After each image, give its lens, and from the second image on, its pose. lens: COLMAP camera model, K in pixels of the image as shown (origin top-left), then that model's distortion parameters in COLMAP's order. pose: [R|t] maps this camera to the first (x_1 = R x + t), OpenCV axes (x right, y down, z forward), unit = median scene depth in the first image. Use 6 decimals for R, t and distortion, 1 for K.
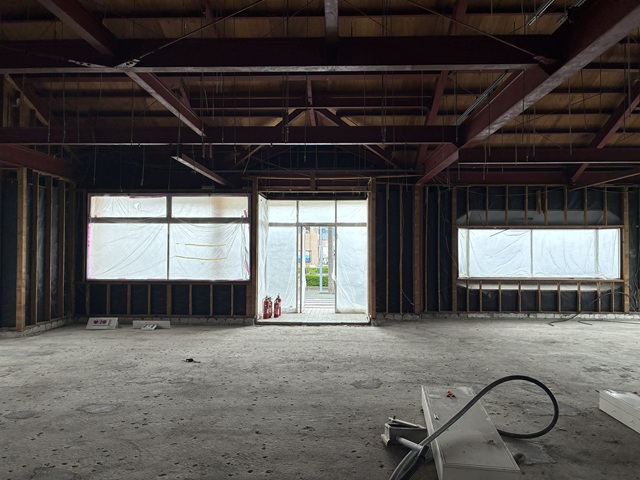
lens RADIAL K [[483.3, 0, 322.2], [0, 483.3, 241.3], [0, 0, 1]] dist [0.022630, -0.013402]
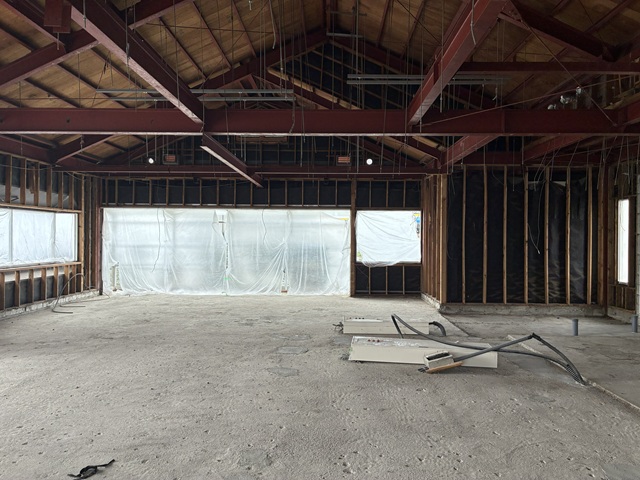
lens RADIAL K [[483.3, 0, 322.6], [0, 483.3, 238.4], [0, 0, 1]] dist [0.022630, -0.013402]
pose [[-0.011059, -0.004493, 0.999929, -0.914044], [-0.023054, 0.999725, 0.004237, 0.021615], [-0.999673, -0.023006, -0.011159, 0.979367]]
